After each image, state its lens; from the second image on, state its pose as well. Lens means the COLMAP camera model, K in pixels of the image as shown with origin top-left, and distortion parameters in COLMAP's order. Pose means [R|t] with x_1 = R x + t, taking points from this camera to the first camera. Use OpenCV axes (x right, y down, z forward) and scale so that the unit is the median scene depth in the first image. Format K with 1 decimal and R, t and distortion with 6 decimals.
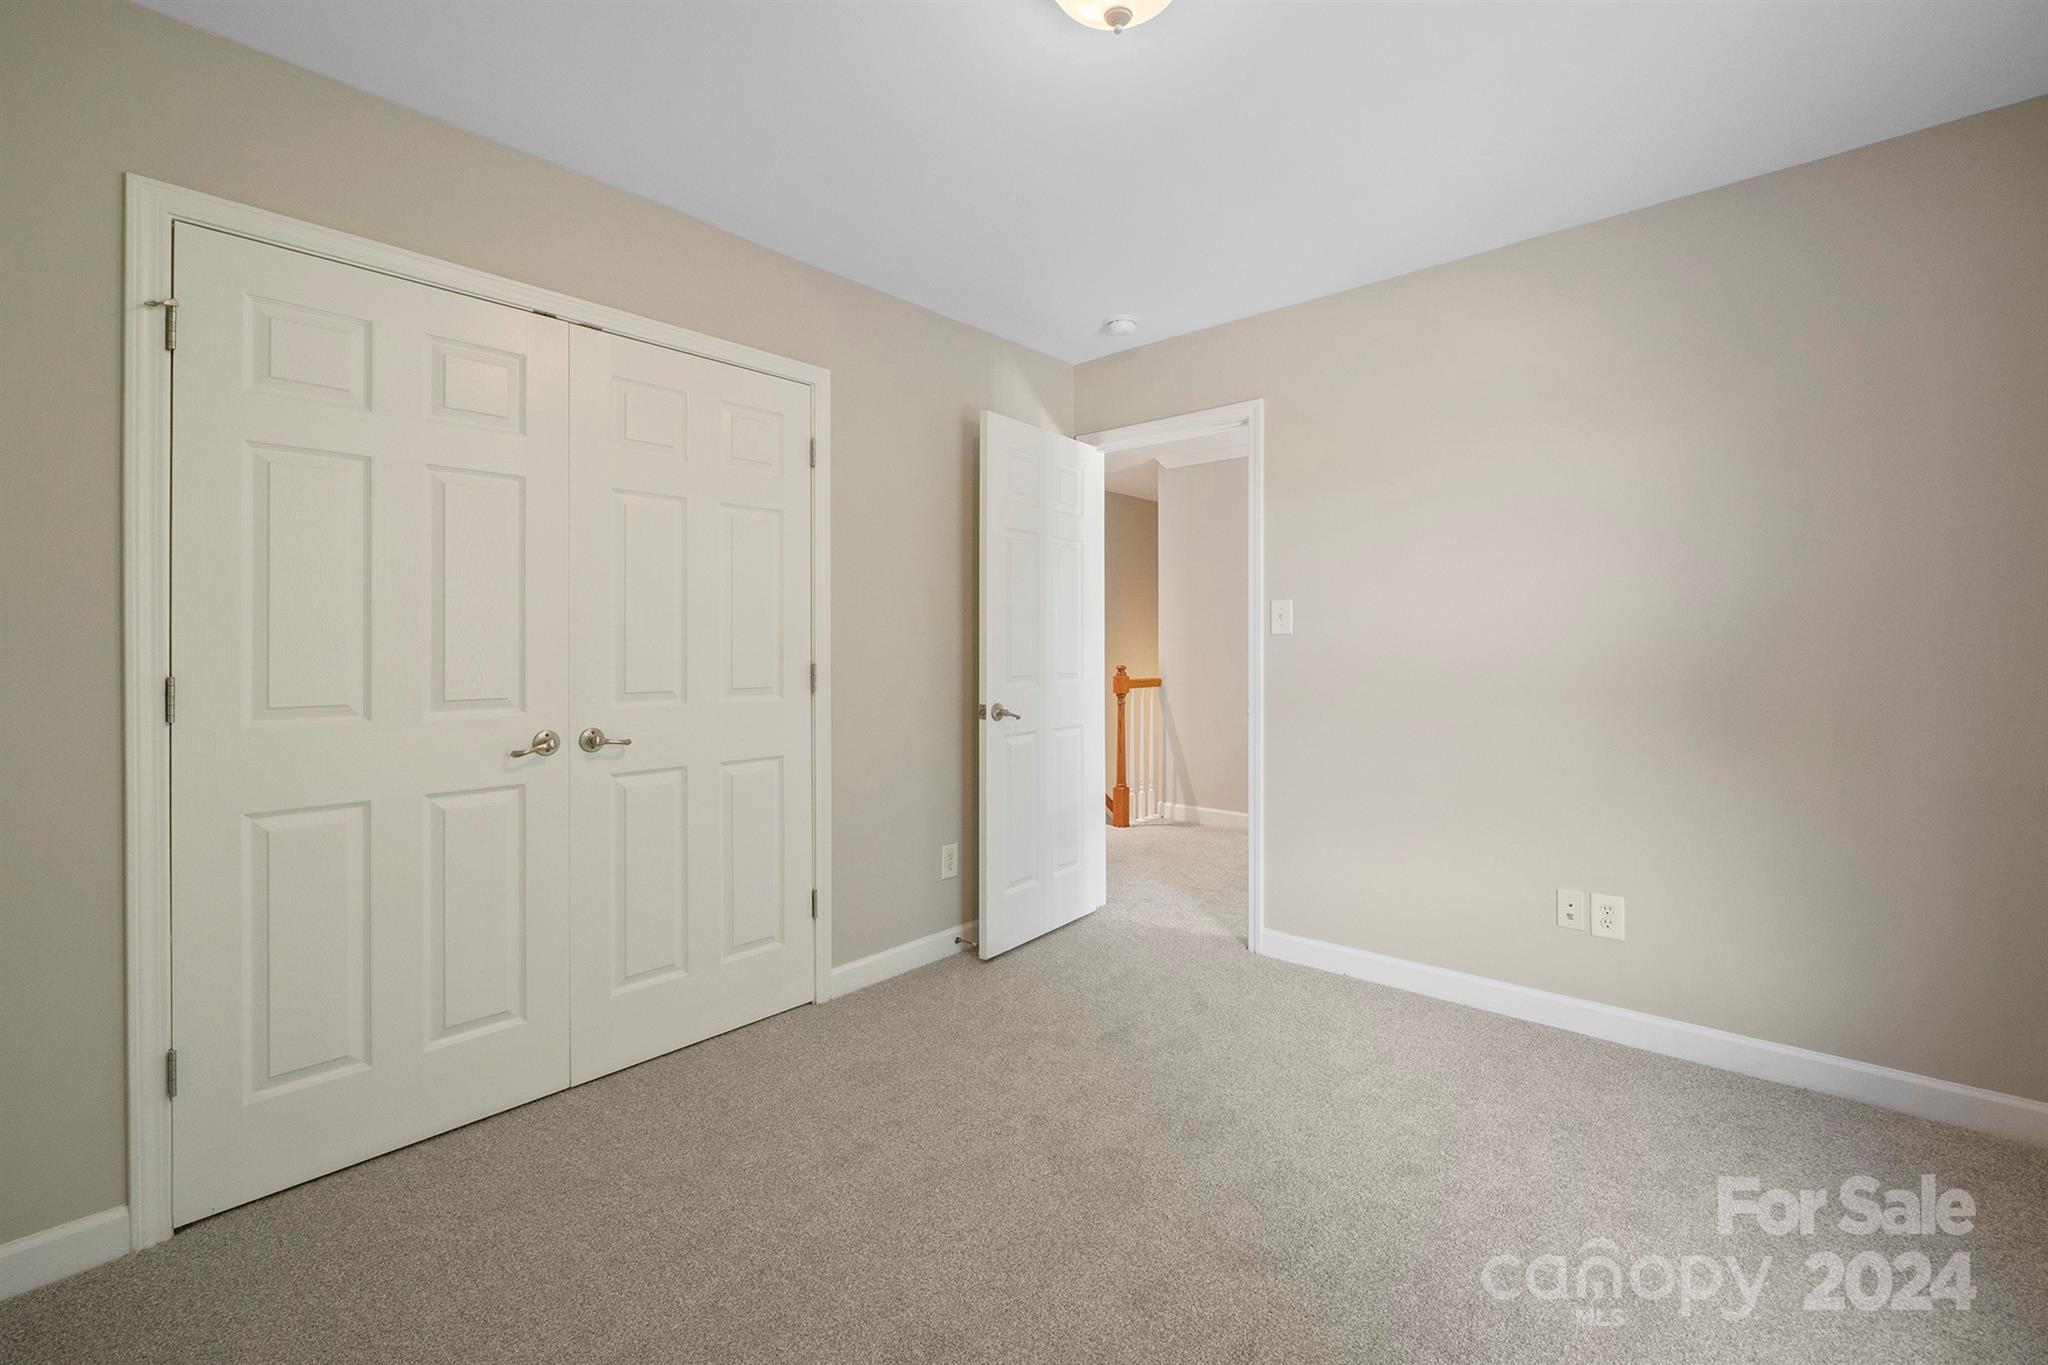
lens RADIAL K [[856.2, 0, 1023.3], [0, 856.2, 655.0], [0, 0, 1]] dist [-0.001118, -0.000244]
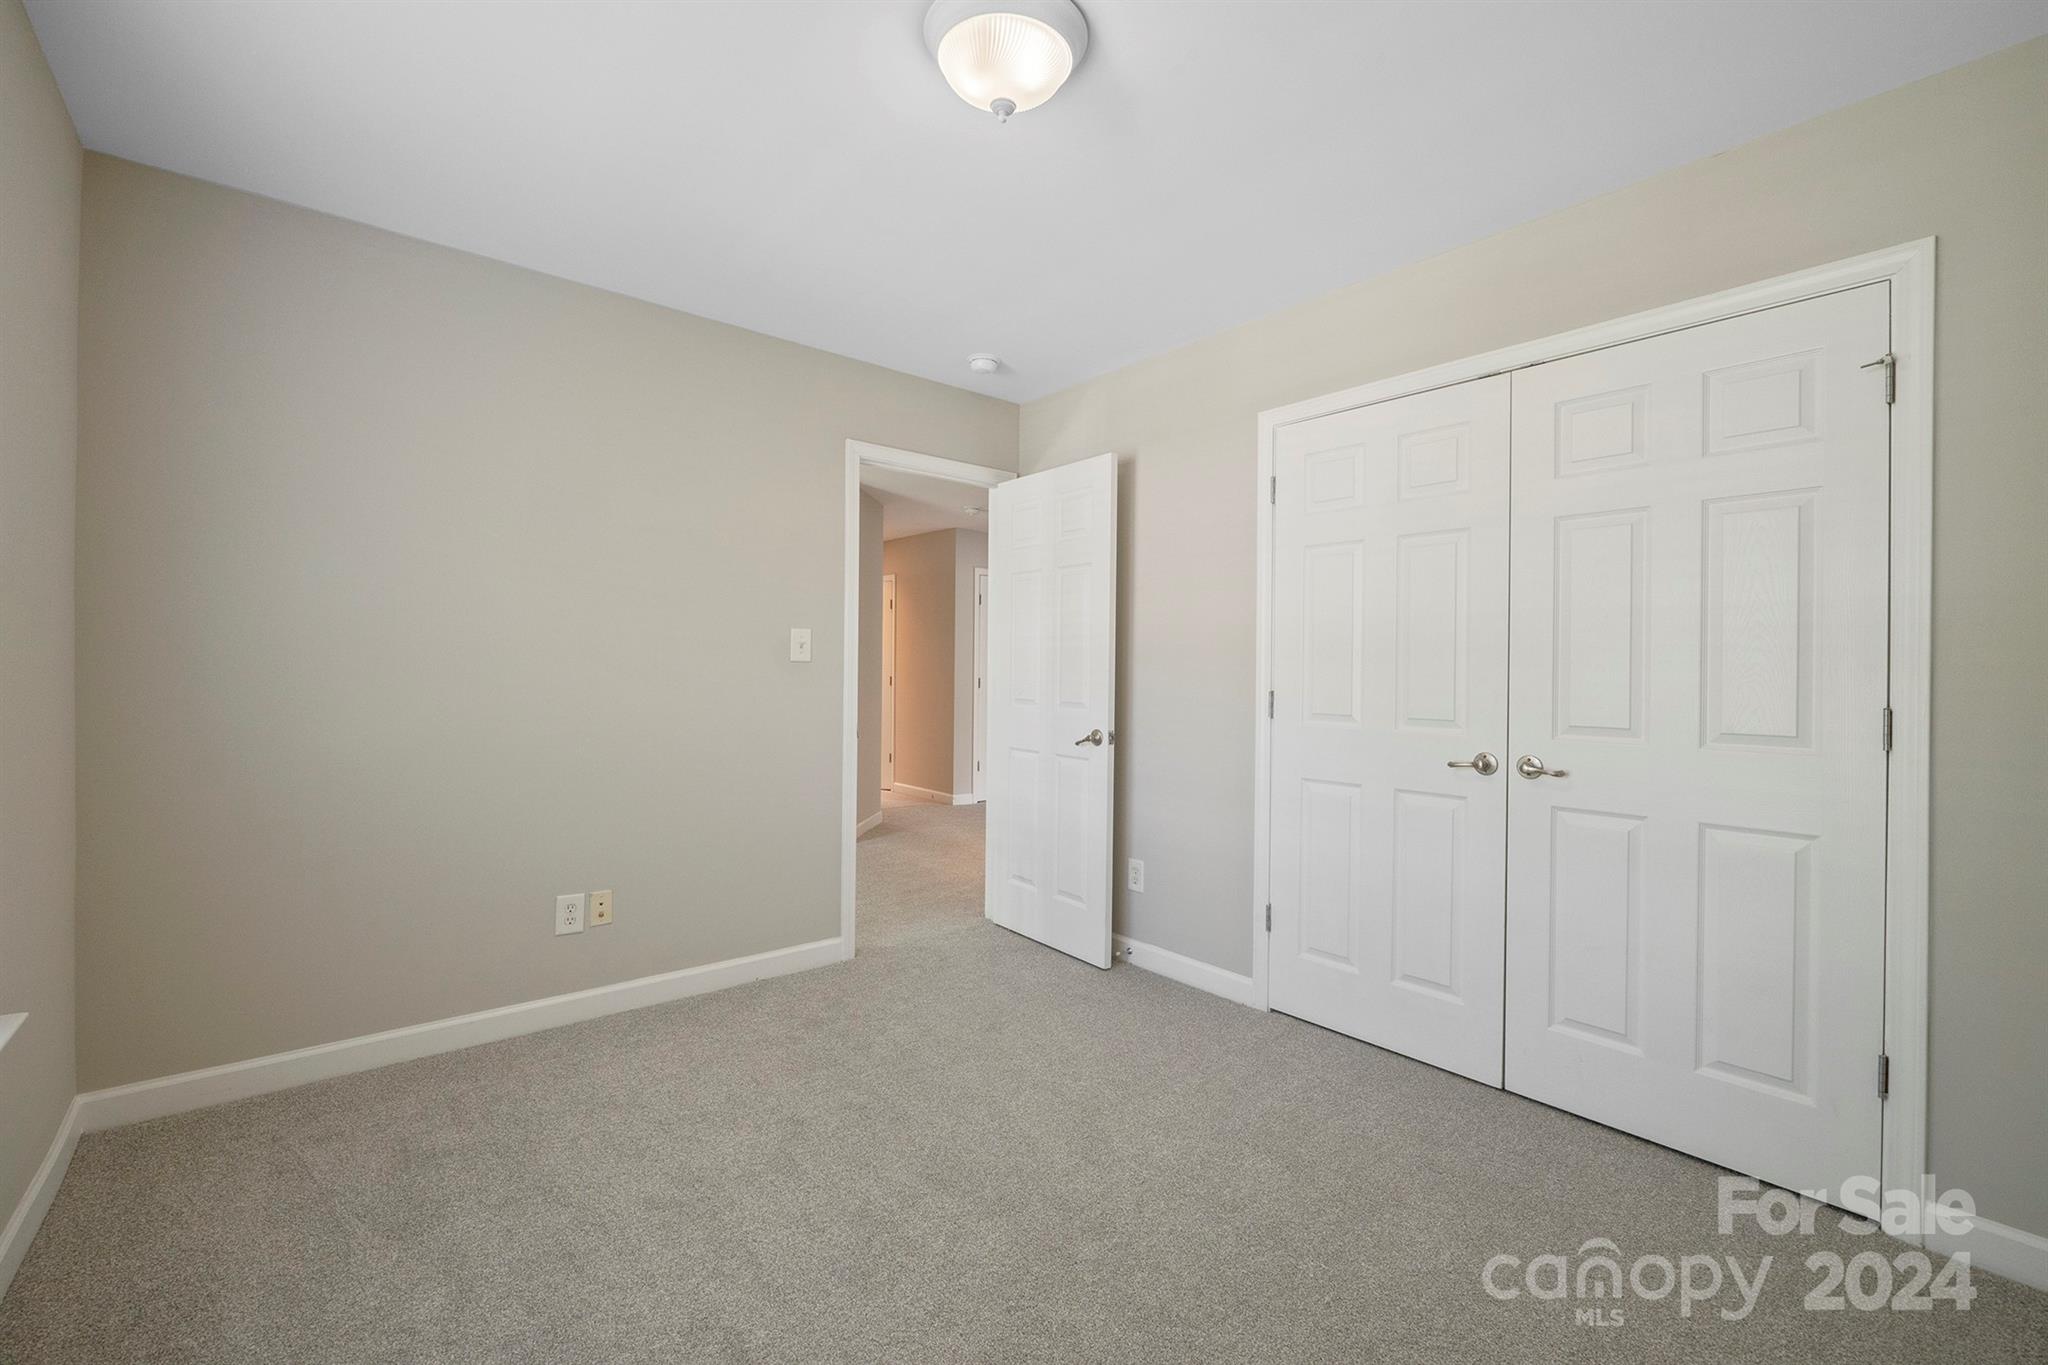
lens RADIAL K [[863.7, 0, 1025.9], [0, 863.7, 674.6], [0, 0, 1]] dist [-0.001422, -0.000564]
pose [[-0.125656, 0.010239, -0.992021, 0.651841], [-0.016215, 0.999792, 0.012374, -0.016458], [0.991941, 0.017640, -0.125464, 0.577191]]
